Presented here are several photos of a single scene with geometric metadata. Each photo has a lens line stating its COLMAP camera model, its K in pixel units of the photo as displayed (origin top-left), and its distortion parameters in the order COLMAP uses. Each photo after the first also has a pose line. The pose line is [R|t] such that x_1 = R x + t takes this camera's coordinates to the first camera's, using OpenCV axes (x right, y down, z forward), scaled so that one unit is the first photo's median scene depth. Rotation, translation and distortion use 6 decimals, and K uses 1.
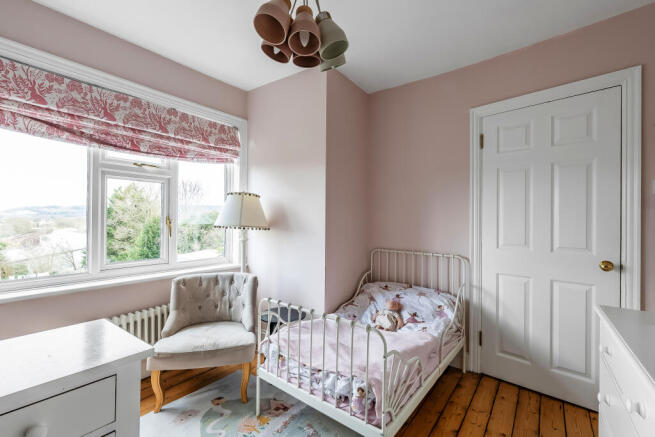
lens RADIAL K [[290.9, 0, 330.7], [0, 290.9, 219.2], [0, 0, 1]] dist [-0.001517, -0.000268]
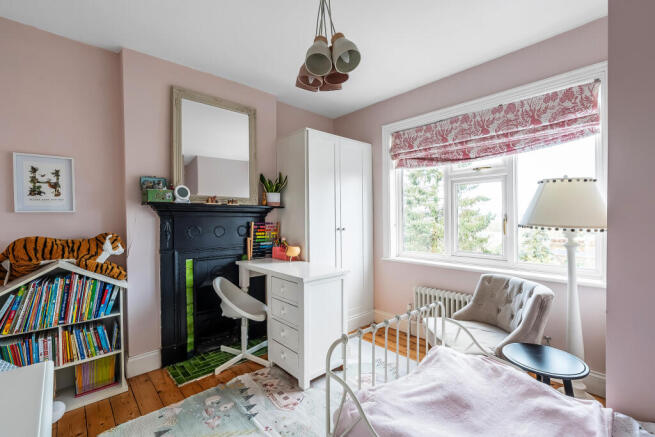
lens RADIAL K [[290.9, 0, 328.0], [0, 290.9, 219.9], [0, 0, 1]] dist [-0.001517, -0.000268]
pose [[-0.190639, 0.001304, -0.981659, 0.559198], [0.008479, 0.999964, -0.000318, 0.007424], [0.981624, -0.008384, -0.190643, 0.626312]]
